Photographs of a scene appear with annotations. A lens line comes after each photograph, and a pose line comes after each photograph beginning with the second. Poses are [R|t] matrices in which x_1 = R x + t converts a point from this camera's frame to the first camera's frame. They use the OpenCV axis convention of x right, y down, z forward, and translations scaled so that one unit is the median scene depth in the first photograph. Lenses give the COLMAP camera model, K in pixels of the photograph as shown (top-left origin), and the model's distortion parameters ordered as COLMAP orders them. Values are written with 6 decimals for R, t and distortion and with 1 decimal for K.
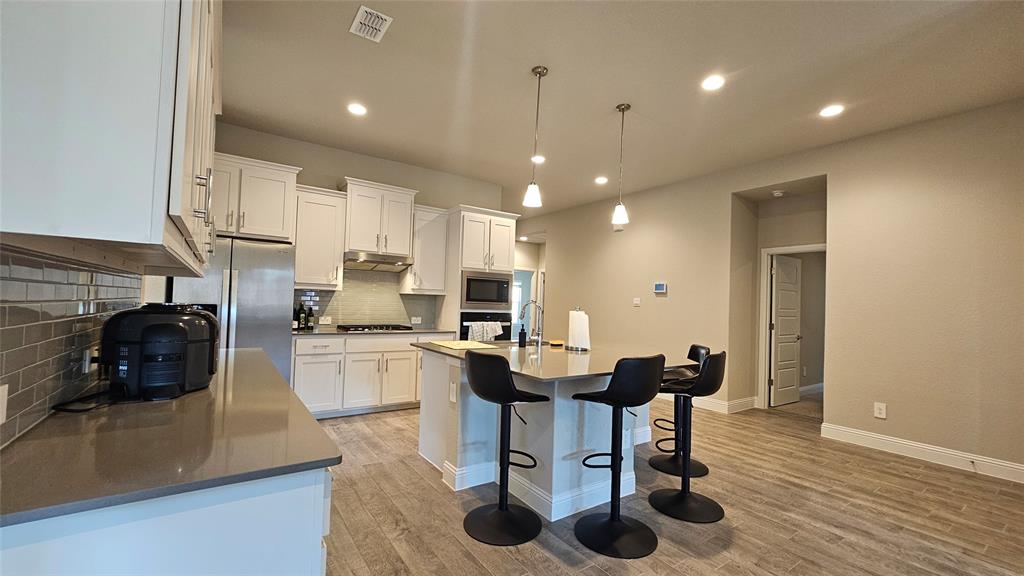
lens RADIAL K [[416.8, 0, 510.7], [0, 416.8, 293.4], [0, 0, 1]] dist [-0.000056, 0.000103]
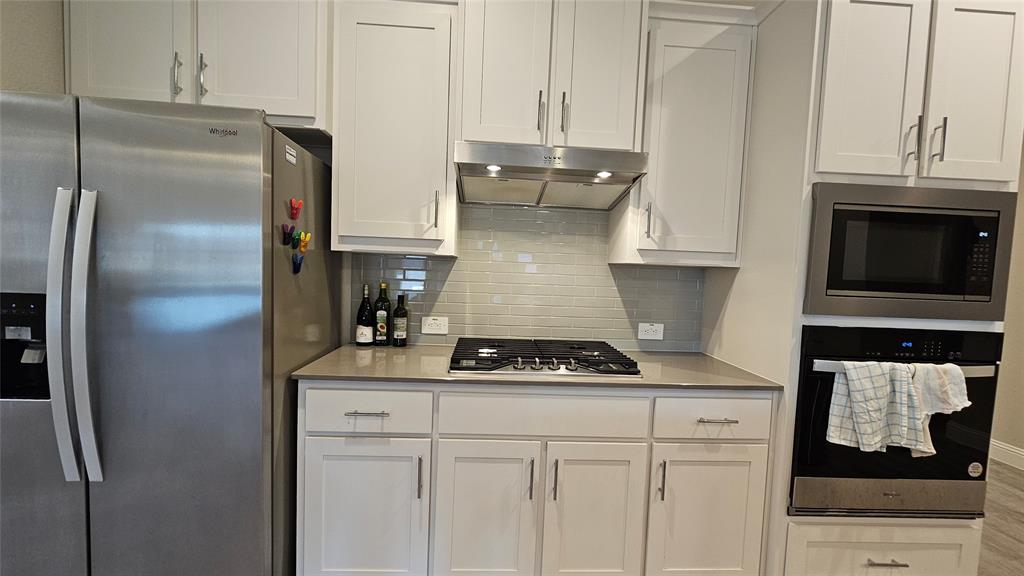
lens RADIAL K [[416.8, 0, 510.8], [0, 416.8, 293.4], [0, 0, 1]] dist [-0.000056, 0.000103]
pose [[0.852162, 0.033626, -0.522196, -0.150737], [-0.000159, 0.997950, 0.064002, 0.003609], [0.523278, -0.054457, 0.850421, 0.669332]]
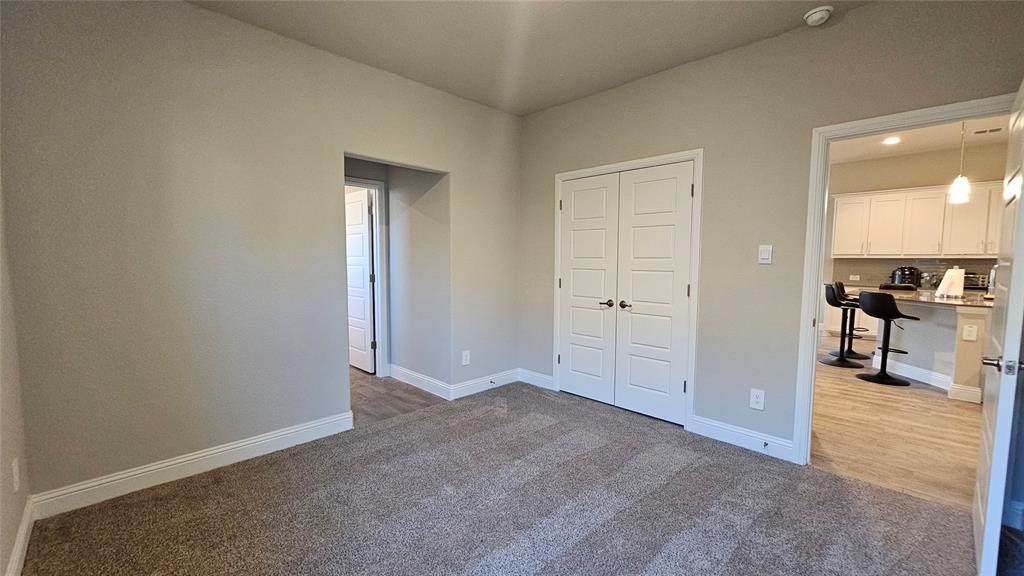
lens RADIAL K [[416.8, 0, 510.8], [0, 416.8, 290.2], [0, 0, 1]] dist [-0.000056, 0.000103]
pose [[-0.984446, -0.028860, -0.173298, 1.261013], [-0.037197, 0.998292, 0.045053, 0.072066], [0.171702, 0.050799, -0.983838, 1.451741]]
